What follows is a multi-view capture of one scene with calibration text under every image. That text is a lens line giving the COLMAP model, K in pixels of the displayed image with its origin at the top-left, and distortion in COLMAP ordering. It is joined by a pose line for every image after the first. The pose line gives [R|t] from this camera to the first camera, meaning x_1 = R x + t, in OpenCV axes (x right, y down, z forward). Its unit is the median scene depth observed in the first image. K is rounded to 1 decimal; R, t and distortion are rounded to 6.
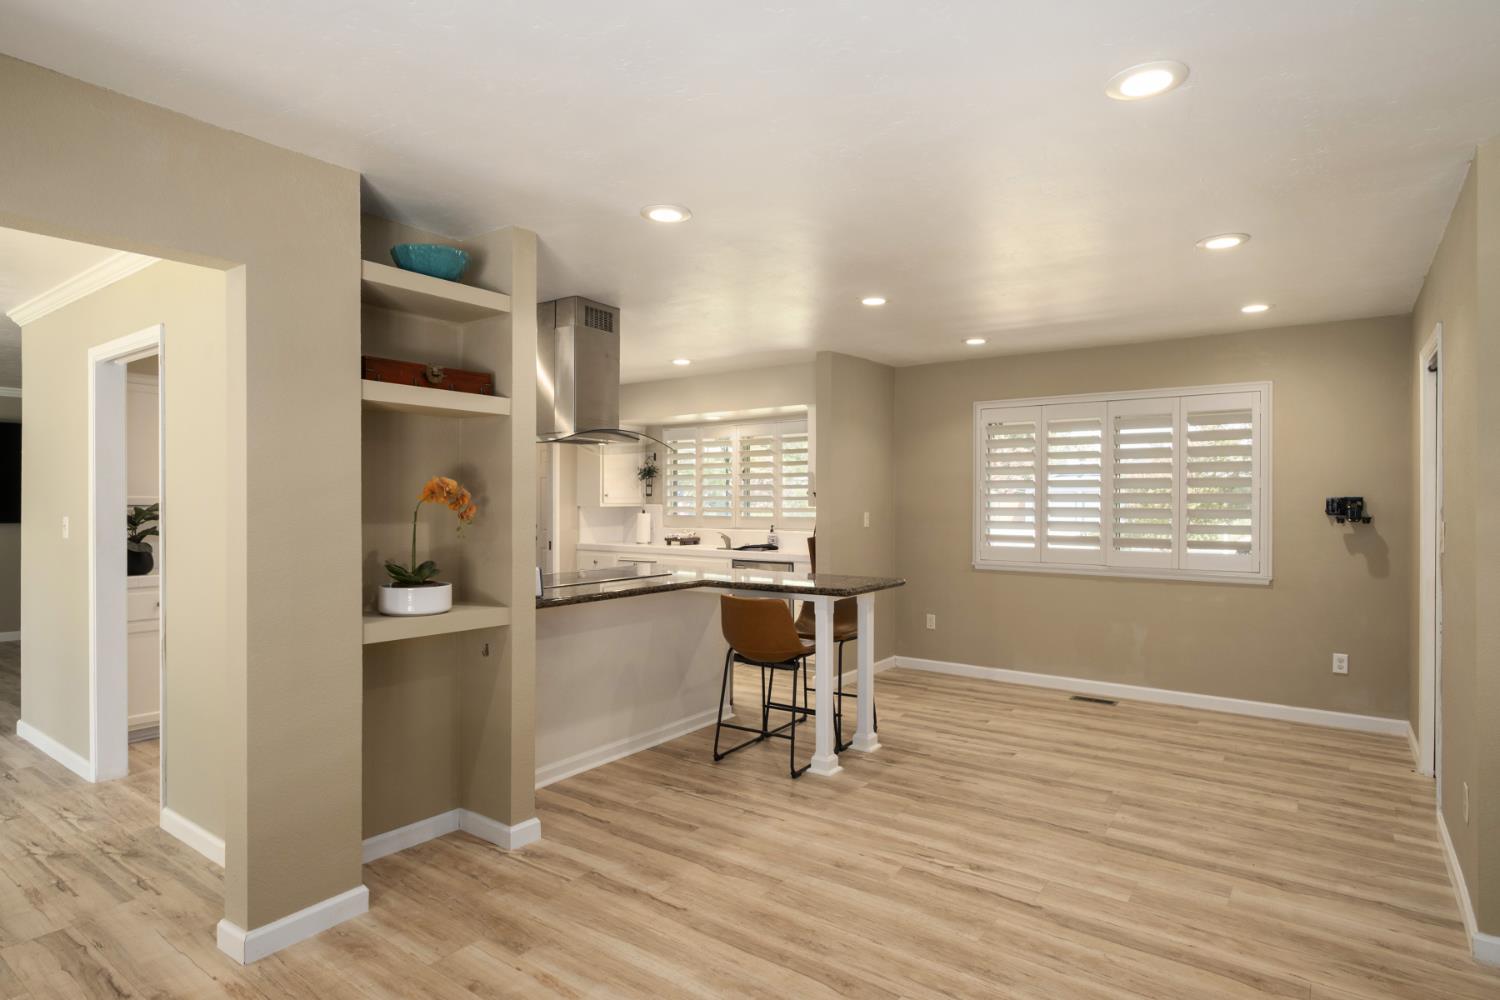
lens RADIAL K [[796.4, 0, 730.2], [0, 796.4, 505.7], [0, 0, 1]] dist [0.001735, -0.000336]
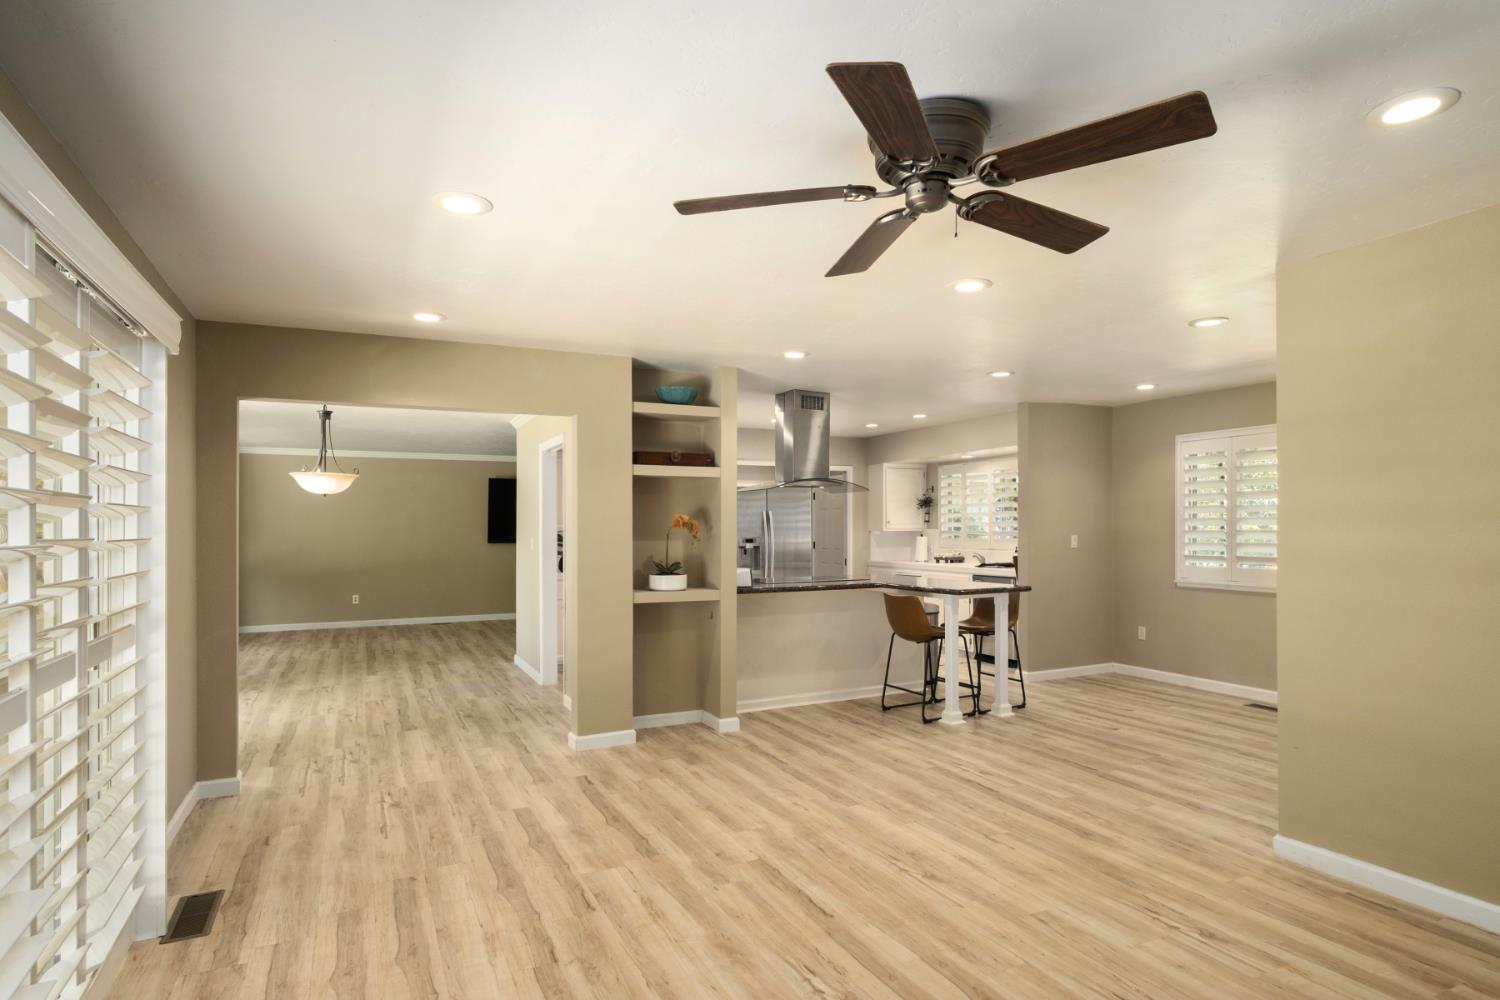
lens RADIAL K [[808.6, 0, 771.8], [0, 808.6, 528.0], [0, 0, 1]] dist [0.000775, 0.000144]
pose [[0.895654, -0.005179, -0.444722, 0.512472], [0.003668, 0.999984, -0.004258, 0.002198], [0.444737, 0.002183, 0.895659, -0.431466]]
